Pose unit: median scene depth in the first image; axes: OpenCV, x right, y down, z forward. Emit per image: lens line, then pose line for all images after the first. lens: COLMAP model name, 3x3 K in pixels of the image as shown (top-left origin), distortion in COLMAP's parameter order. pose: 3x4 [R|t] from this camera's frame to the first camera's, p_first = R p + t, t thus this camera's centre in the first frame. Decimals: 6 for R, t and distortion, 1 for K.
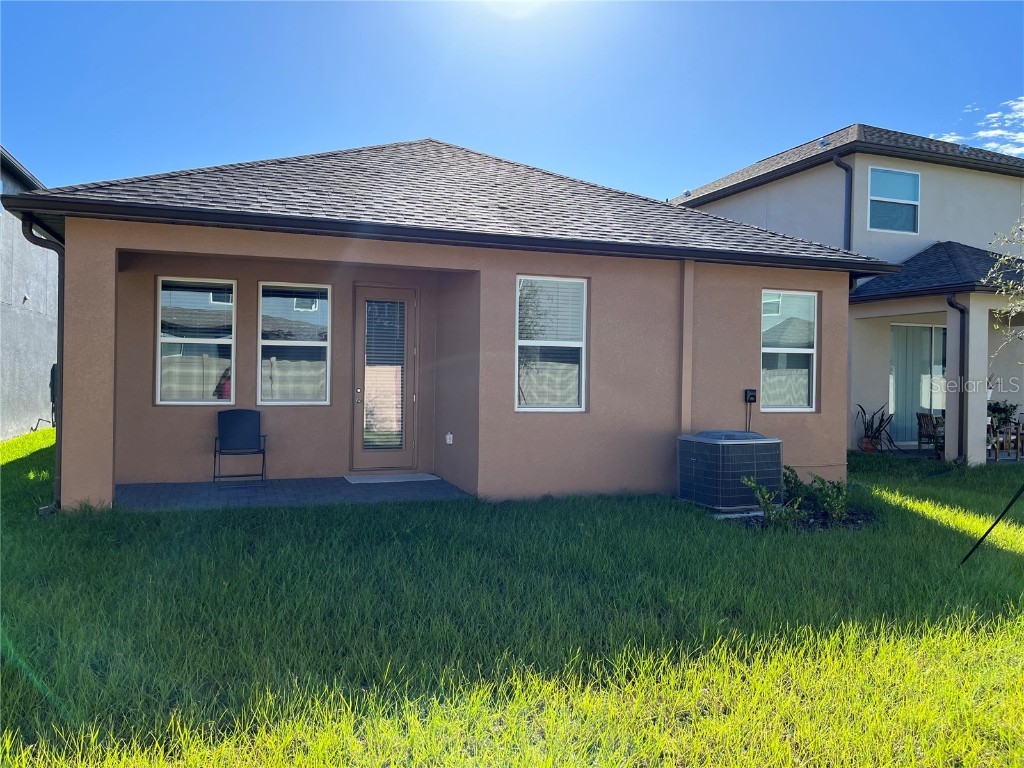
lens RADIAL K [[770.6, 0, 512.7], [0, 770.6, 379.3], [0, 0, 1]] dist [0.026724, -0.001027]
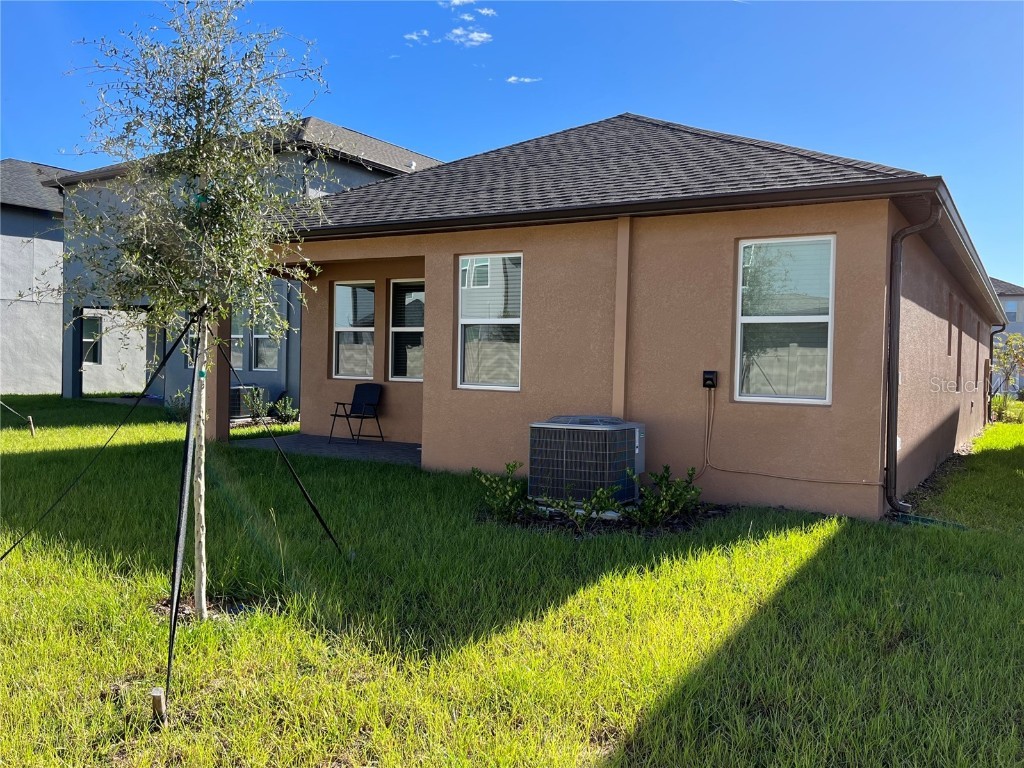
lens RADIAL K [[901.2, 0, 510.1], [0, 901.2, 386.0], [0, 0, 1]] dist [0.007735, 0.001372]
pose [[0.635109, 0.023412, -0.772068, 0.896760], [-0.012938, 0.999723, 0.019673, 0.013355], [0.772314, -0.002505, 0.635236, 0.254560]]
